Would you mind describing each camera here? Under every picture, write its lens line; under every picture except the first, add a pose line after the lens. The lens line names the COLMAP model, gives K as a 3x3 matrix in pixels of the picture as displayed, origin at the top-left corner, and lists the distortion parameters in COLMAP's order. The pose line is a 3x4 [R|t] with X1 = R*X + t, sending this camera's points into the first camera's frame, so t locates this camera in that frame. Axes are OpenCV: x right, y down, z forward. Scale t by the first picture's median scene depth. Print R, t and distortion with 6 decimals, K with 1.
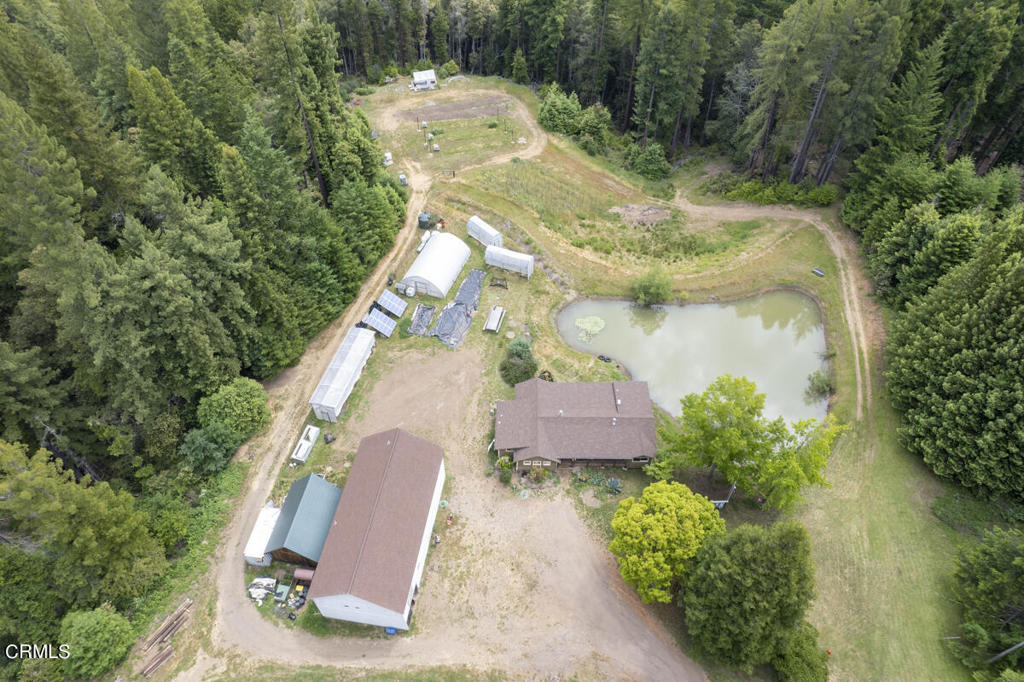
lens RADIAL K [[656.0, 0, 512.0], [0, 656.0, 341.0], [0, 0, 1]] dist [-0.077763, 0.072312]
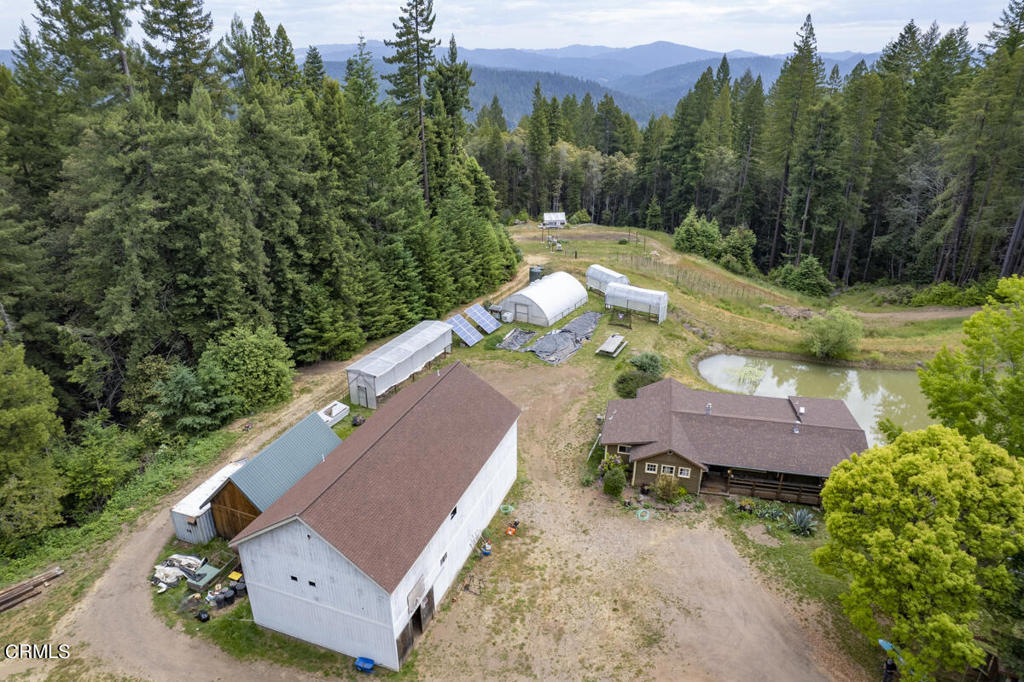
lens RADIAL K [[656.0, 0, 512.0], [0, 656.0, 341.0], [0, 0, 1]] dist [-0.077763, 0.072312]
pose [[0.979358, 0.078893, -0.186103, -0.000343], [-0.150090, 0.900518, -0.408094, 0.346126], [0.135393, 0.427602, 0.893770, 0.386539]]
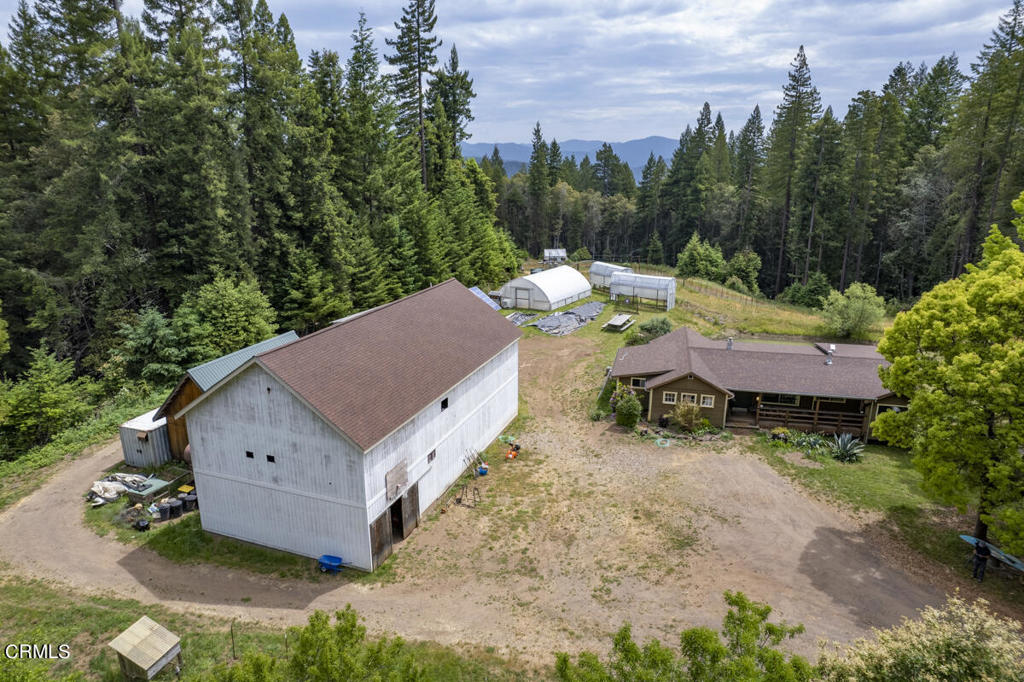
lens RADIAL K [[656.0, 0, 512.0], [0, 656.0, 341.0], [0, 0, 1]] dist [-0.077763, 0.072312]
pose [[0.979311, 0.055087, -0.194717, -0.002166], [-0.150901, 0.839912, -0.521321, 0.446167], [0.134828, 0.539919, 0.830848, 0.507223]]
